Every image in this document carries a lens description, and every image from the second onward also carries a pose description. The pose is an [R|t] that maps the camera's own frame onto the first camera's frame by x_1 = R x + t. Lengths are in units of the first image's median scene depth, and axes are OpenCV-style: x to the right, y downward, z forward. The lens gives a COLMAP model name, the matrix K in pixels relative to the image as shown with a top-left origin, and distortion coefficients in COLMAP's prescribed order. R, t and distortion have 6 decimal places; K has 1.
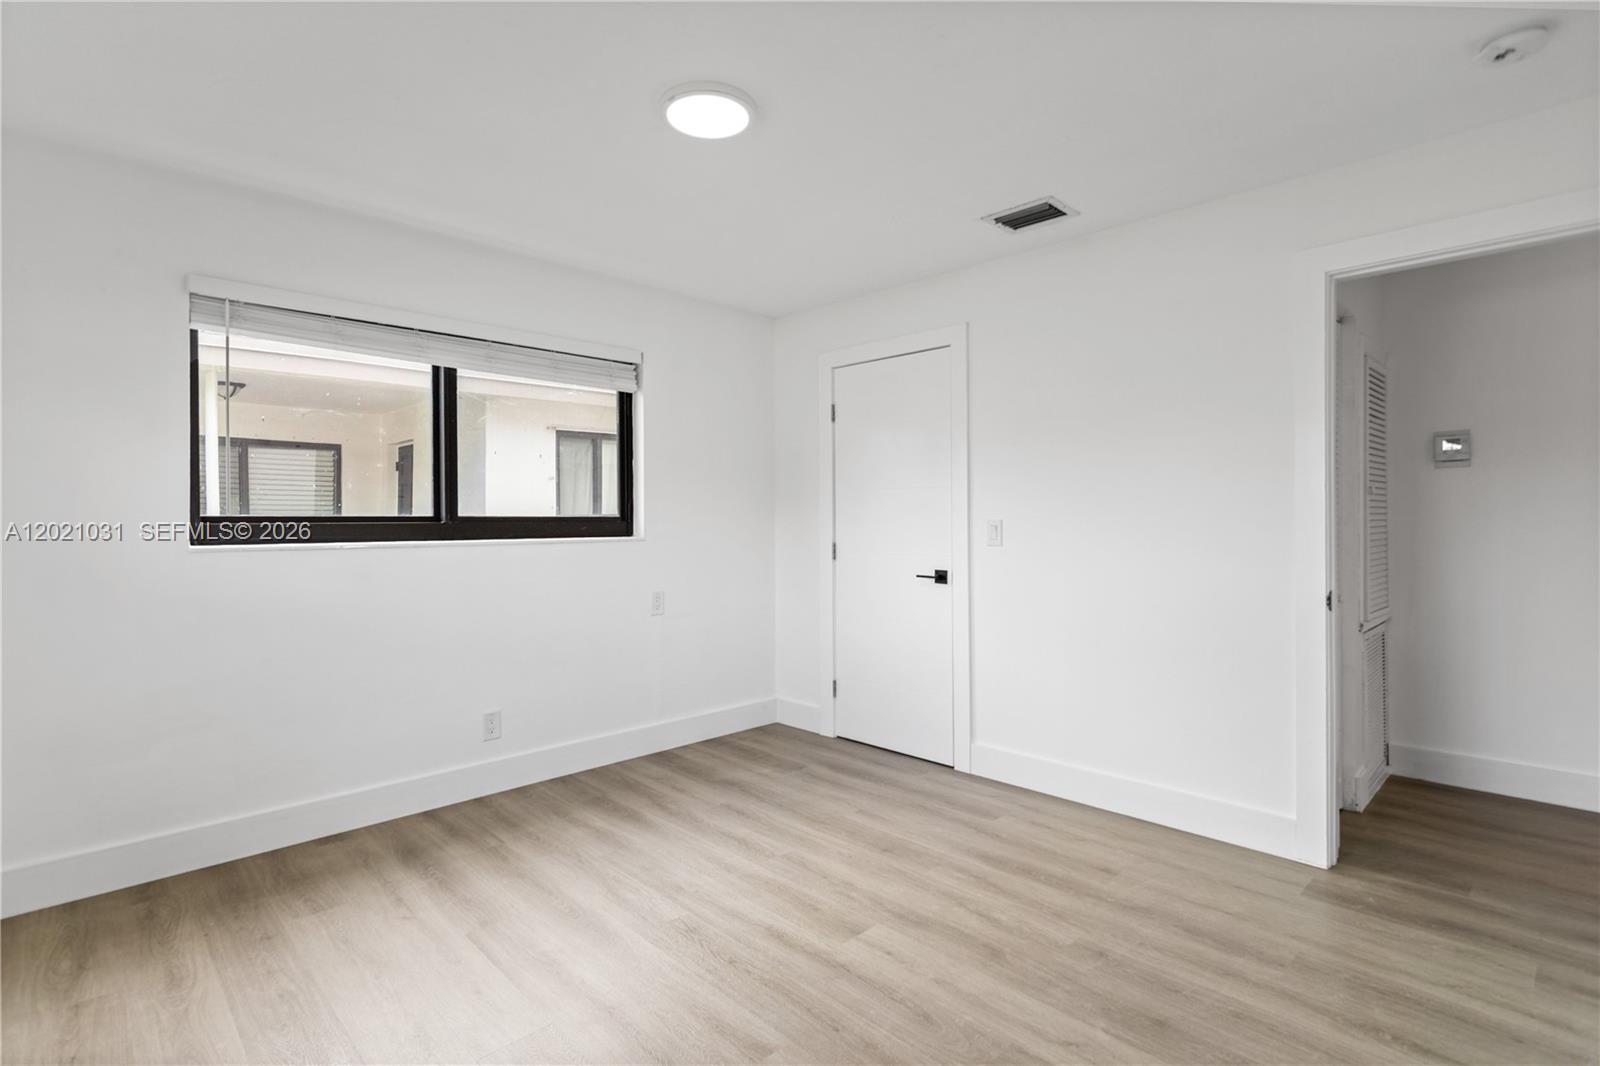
lens RADIAL K [[785.7, 0, 801.6], [0, 785.7, 523.2], [0, 0, 1]] dist [0.001387, 0.000955]
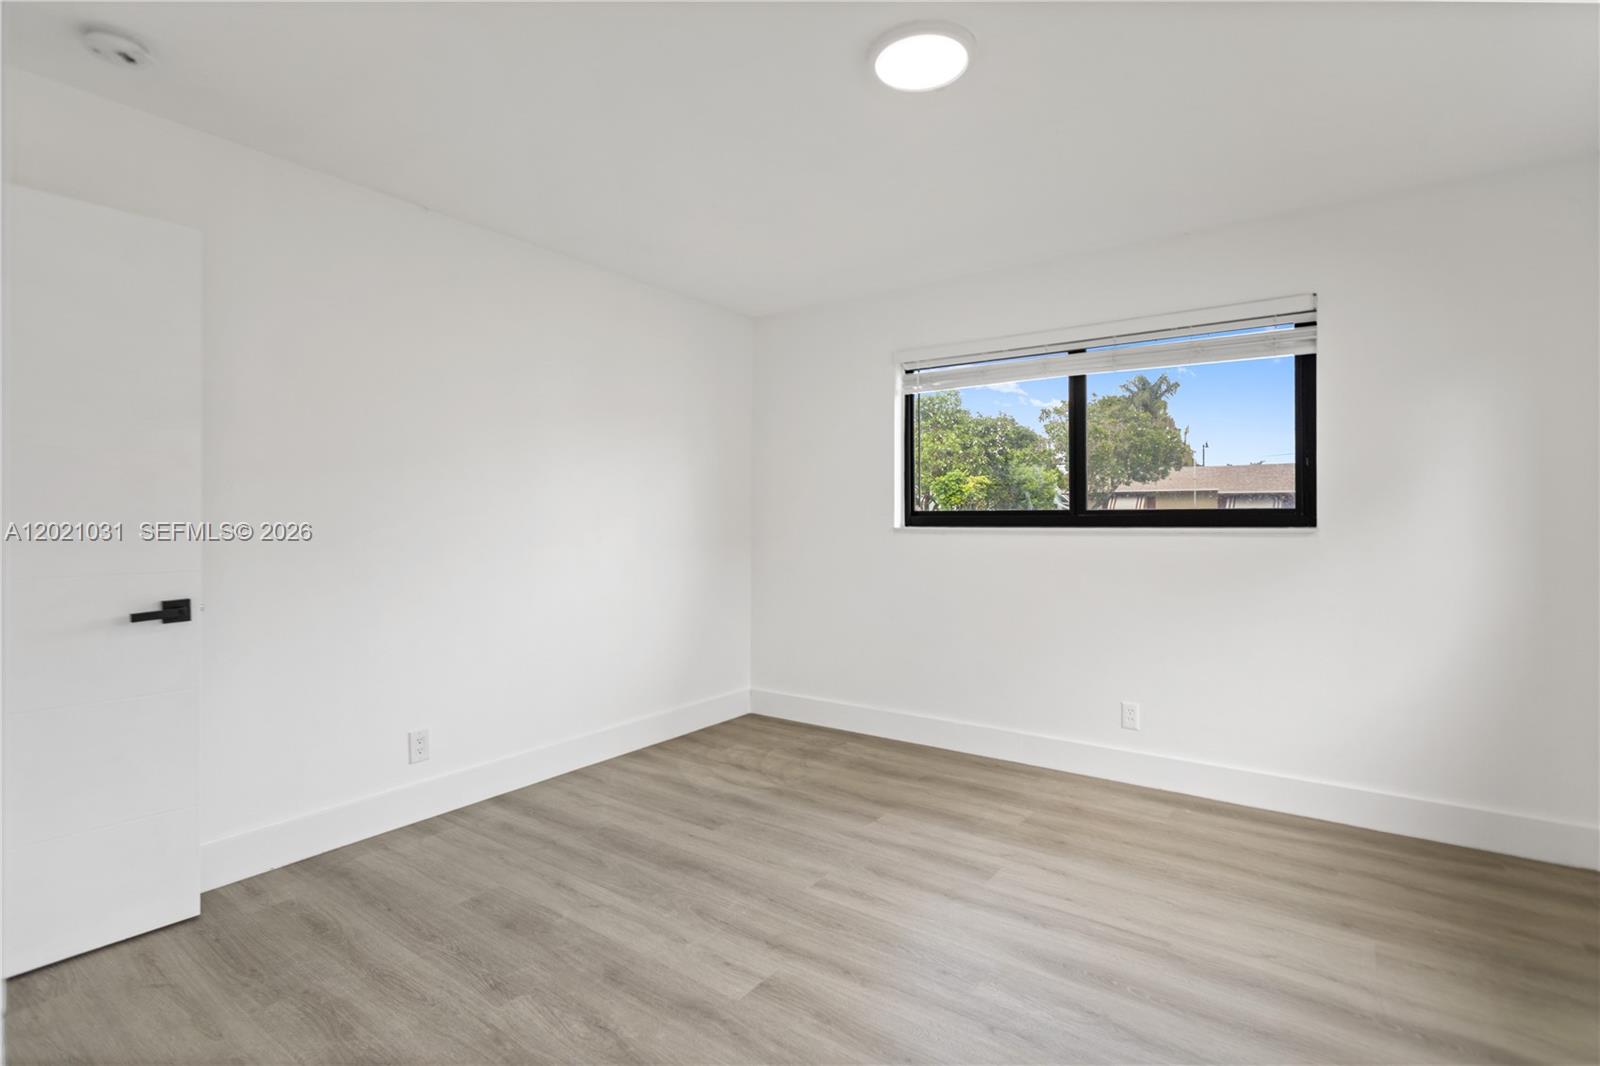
lens RADIAL K [[757.1, 0, 787.6], [0, 757.1, 531.9], [0, 0, 1]] dist [0.001746, 0.000727]
pose [[-0.988132, 0.008169, -0.153393, 0.134259], [0.004687, 0.999723, 0.023051, 0.000449], [0.153539, 0.022059, -0.987896, 1.455816]]
